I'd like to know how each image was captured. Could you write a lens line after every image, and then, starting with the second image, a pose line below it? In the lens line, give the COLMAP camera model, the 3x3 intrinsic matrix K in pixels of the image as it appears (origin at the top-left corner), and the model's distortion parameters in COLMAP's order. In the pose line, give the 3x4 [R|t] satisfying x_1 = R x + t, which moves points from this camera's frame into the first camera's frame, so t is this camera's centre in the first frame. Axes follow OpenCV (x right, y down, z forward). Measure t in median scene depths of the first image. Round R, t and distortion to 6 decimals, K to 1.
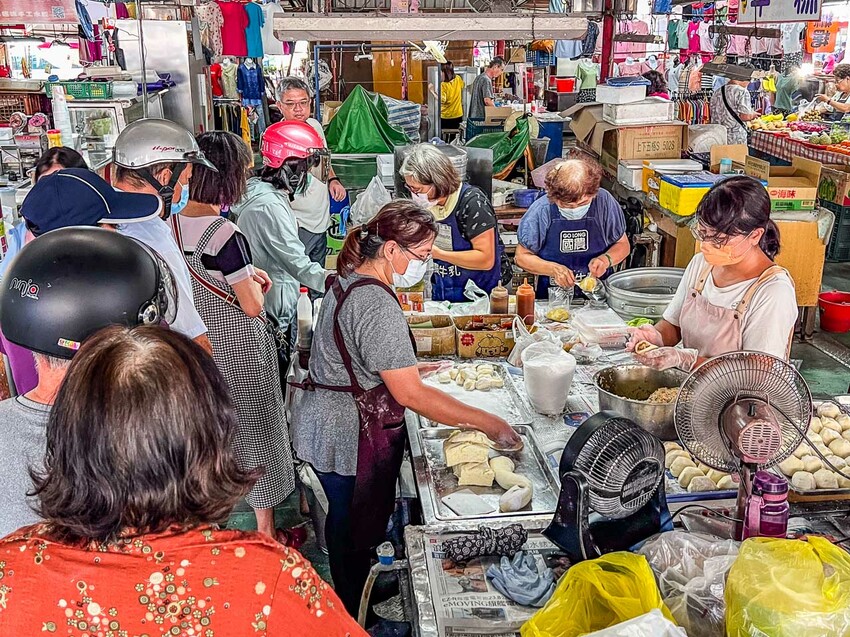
lens RADIAL K [[883.9, 0, 425.0], [0, 883.9, 318.5], [0, 0, 1]] dist [0.222798, -0.510557]
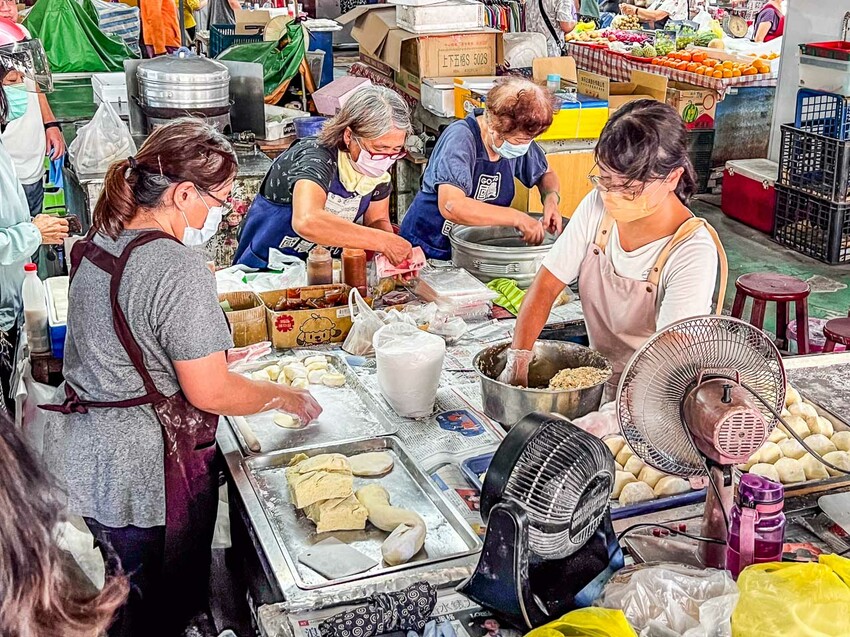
lens RADIAL K [[1086.7, 0, 425.0], [0, 1086.7, 318.5], [0, 0, 1]] dist [0.183464, -0.527447]
pose [[0.964659, -0.071111, 0.253727, -0.066991], [0.062764, 0.997192, 0.040852, -0.009214], [-0.255919, -0.023484, 0.966413, 0.111030]]
